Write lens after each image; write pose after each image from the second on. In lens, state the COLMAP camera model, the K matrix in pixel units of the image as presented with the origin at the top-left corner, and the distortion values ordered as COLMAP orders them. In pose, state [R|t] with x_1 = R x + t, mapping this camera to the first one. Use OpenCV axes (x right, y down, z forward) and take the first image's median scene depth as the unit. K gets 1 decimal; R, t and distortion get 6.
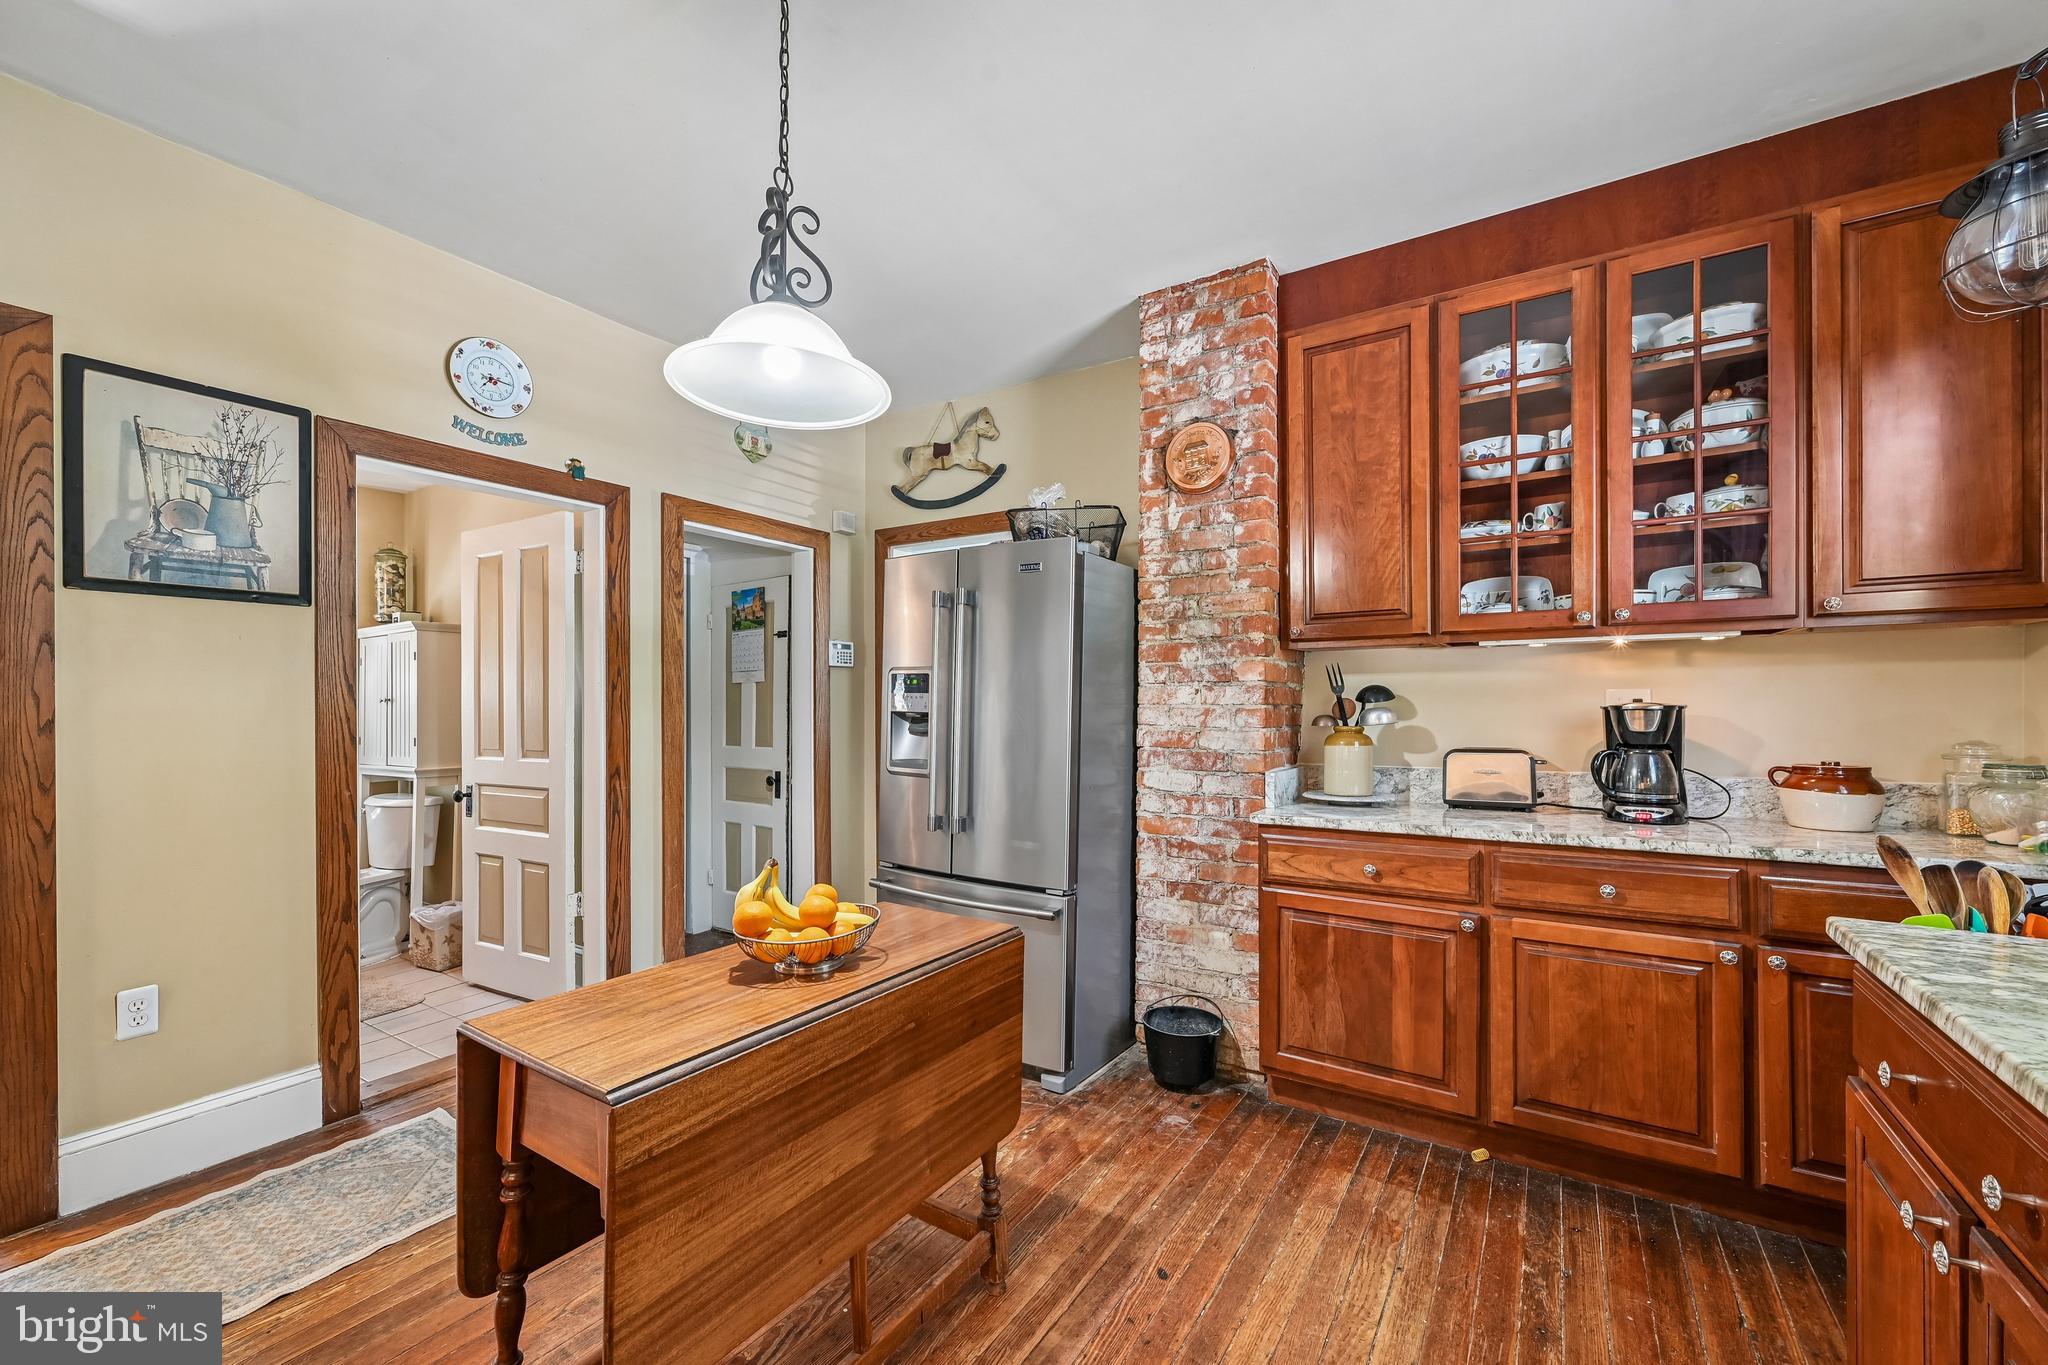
lens RADIAL K [[806.7, 0, 1034.1], [0, 806.7, 702.3], [0, 0, 1]] dist [-0.001736, -0.000015]
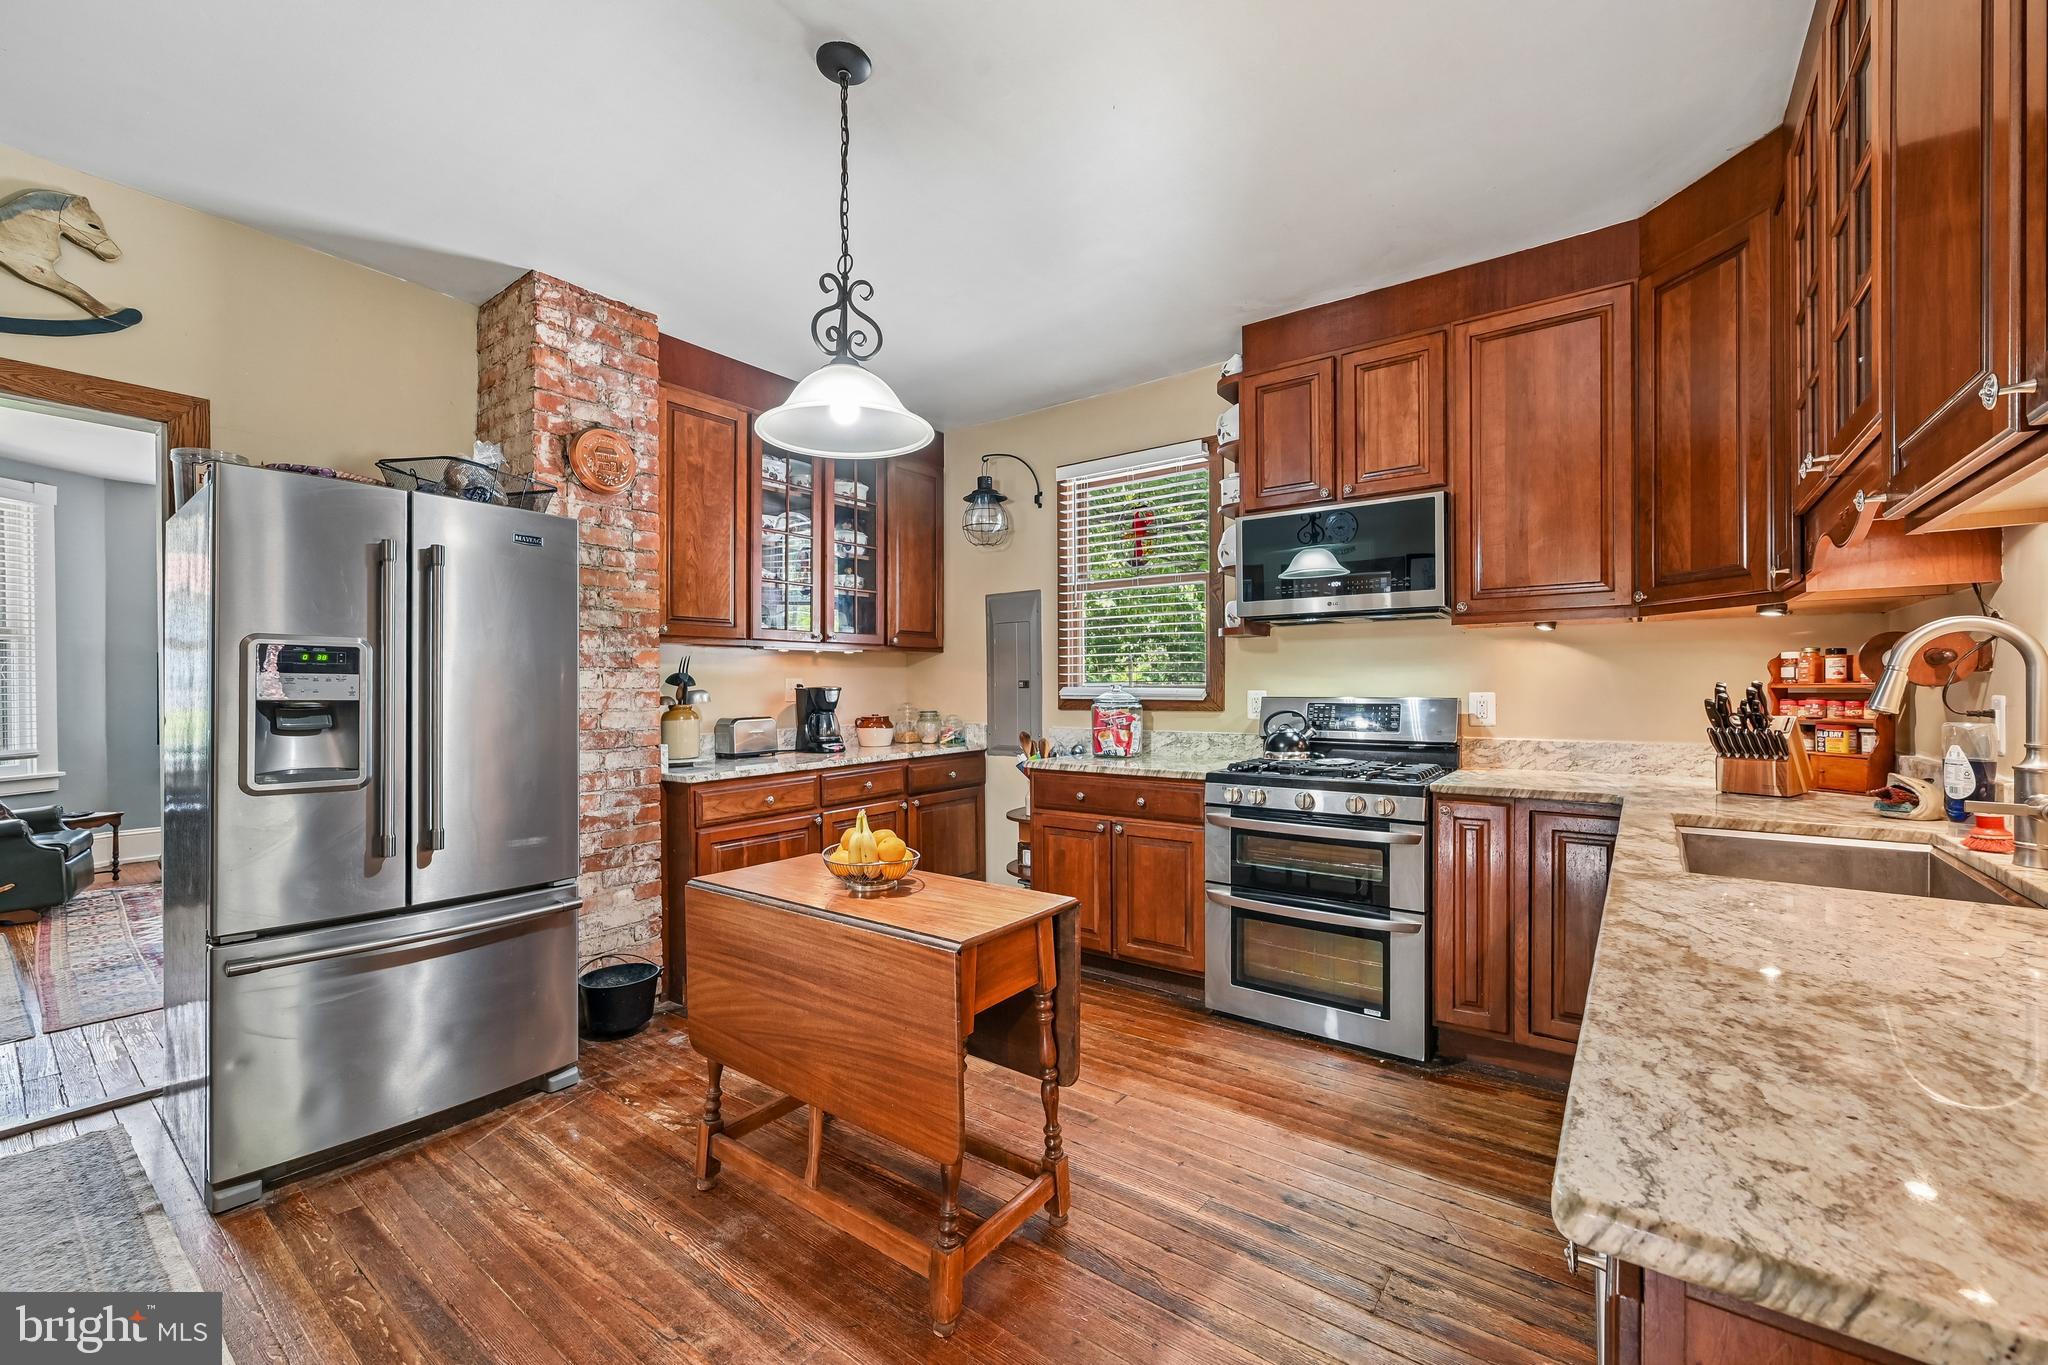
lens RADIAL K [[805.2, 0, 1035.7], [0, 805.2, 690.4], [0, 0, 1]] dist [0.000682, 0.000354]
pose [[0.070458, -0.006702, 0.997492, -0.848481], [0.002085, 0.999976, 0.006571, -0.000472], [-0.997513, 0.001617, 0.070470, 0.345595]]
